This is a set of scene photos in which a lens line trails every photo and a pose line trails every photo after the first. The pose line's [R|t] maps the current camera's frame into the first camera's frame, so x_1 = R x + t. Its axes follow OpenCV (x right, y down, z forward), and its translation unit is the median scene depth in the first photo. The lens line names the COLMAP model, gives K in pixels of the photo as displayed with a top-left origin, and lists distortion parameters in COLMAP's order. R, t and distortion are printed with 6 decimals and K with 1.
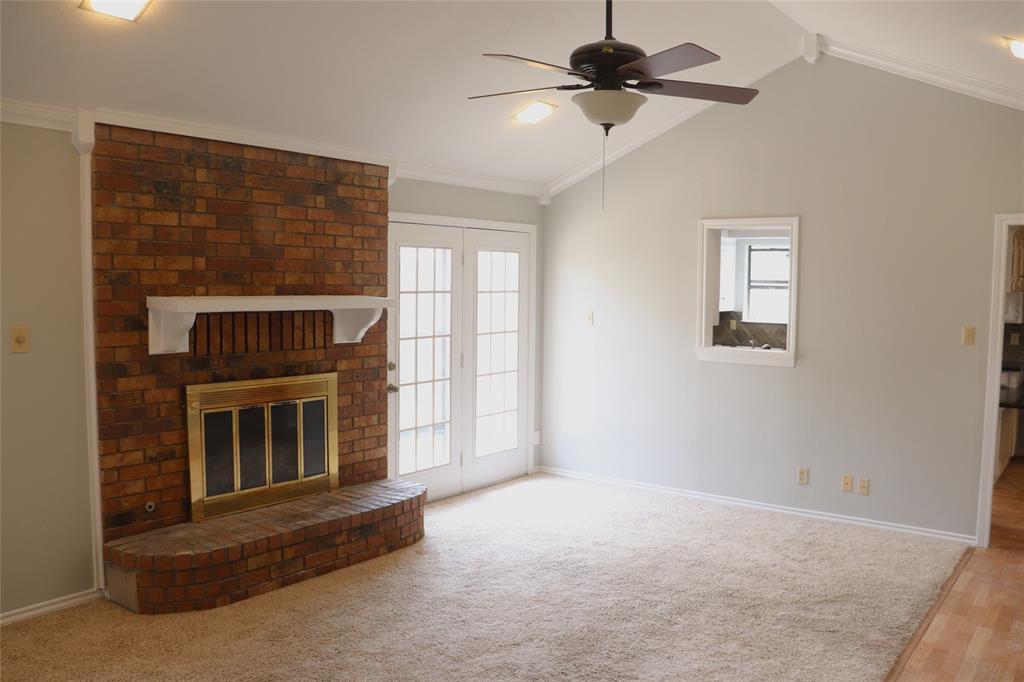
lens RADIAL K [[884.1, 0, 512.0], [0, 884.1, 341.0], [0, 0, 1]] dist [-0.119792, 0.137035]
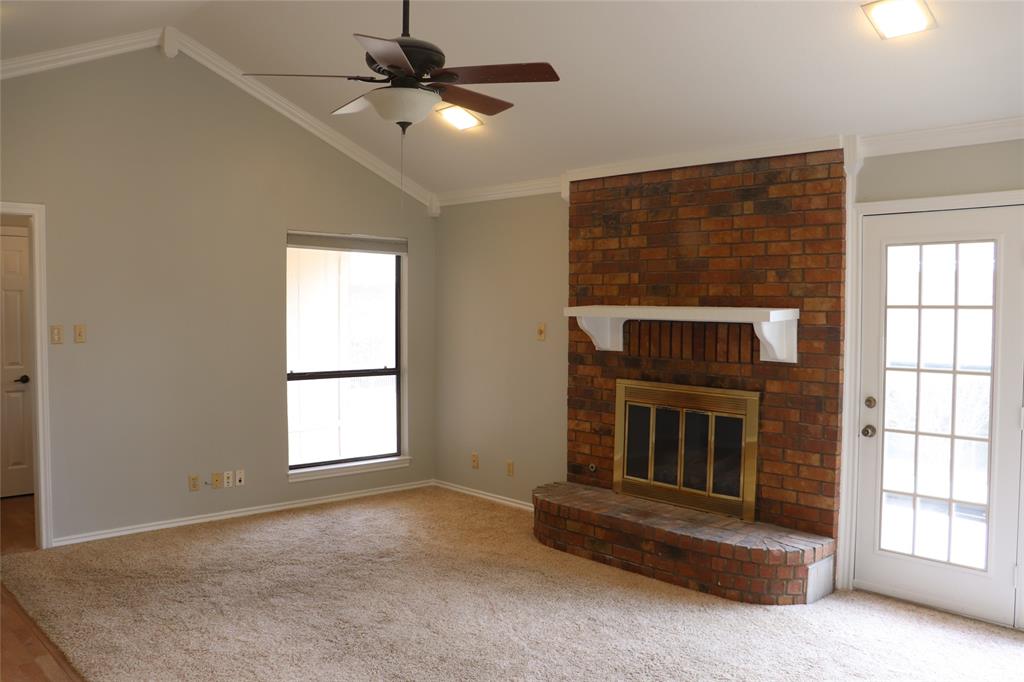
lens RADIAL K [[884.1, 0, 512.0], [0, 884.1, 341.0], [0, 0, 1]] dist [-0.119792, 0.137035]
pose [[-0.183217, 0.032948, -0.982520, 0.792359], [-0.073284, 0.996200, 0.047072, -0.044400], [0.980337, 0.080627, -0.180106, 0.980950]]
